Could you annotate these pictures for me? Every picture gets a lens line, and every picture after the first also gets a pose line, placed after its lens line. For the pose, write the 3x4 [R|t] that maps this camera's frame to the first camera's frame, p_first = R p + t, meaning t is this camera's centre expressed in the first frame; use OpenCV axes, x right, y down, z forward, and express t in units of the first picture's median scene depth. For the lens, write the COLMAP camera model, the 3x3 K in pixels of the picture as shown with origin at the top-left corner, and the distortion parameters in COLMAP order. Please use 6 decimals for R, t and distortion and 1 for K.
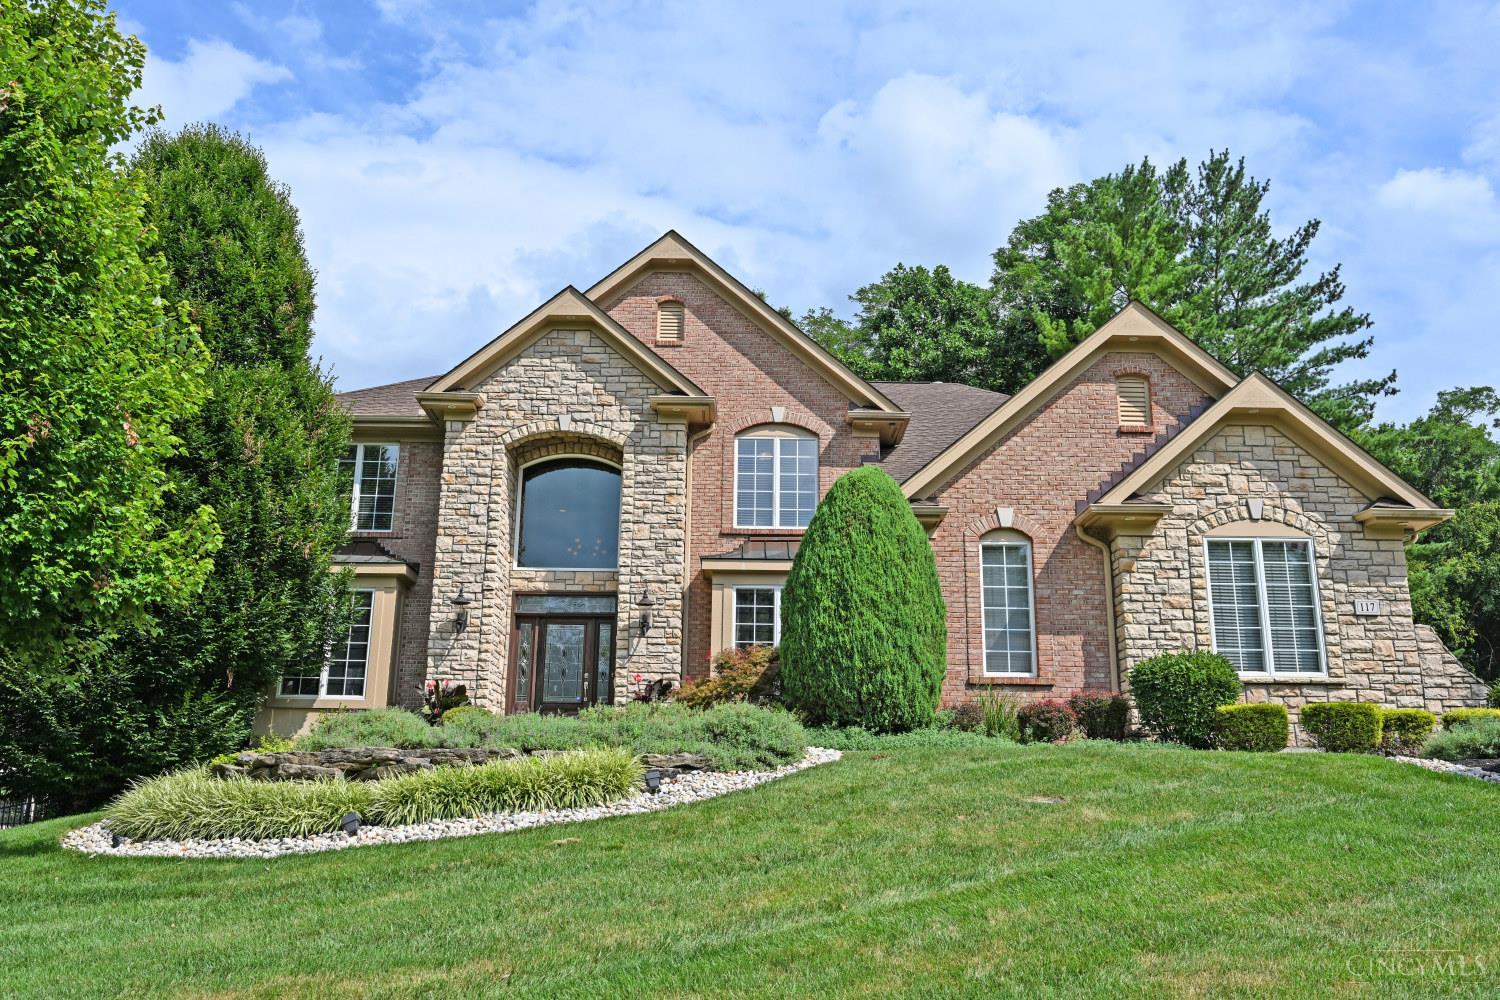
lens RADIAL K [[1234.3, 0, 750.0], [0, 1234.3, 500.0], [0, 0, 1]] dist [-0.002911, -0.000320]
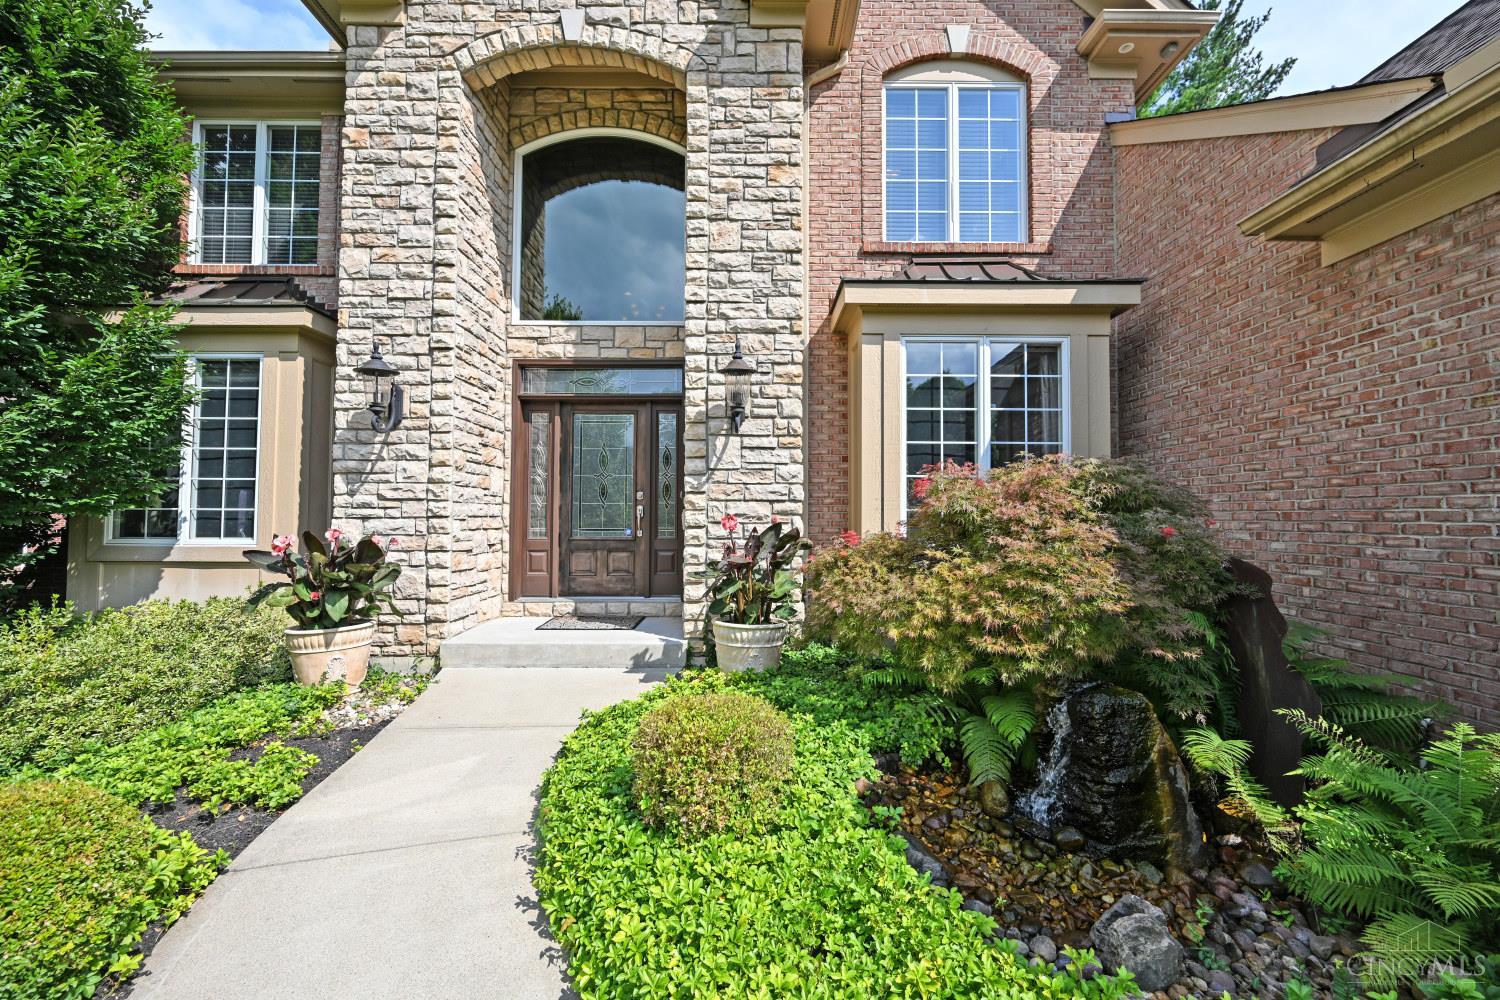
lens RADIAL K [[593.1, 0, 750.1], [0, 593.1, 493.2], [0, 0, 1]] dist [0.000351, 0.000106]
pose [[0.999849, -0.006949, -0.015901, -0.073800], [0.010332, 0.974581, 0.223795, 0.076189], [0.013942, -0.223926, 0.974506, 0.725492]]
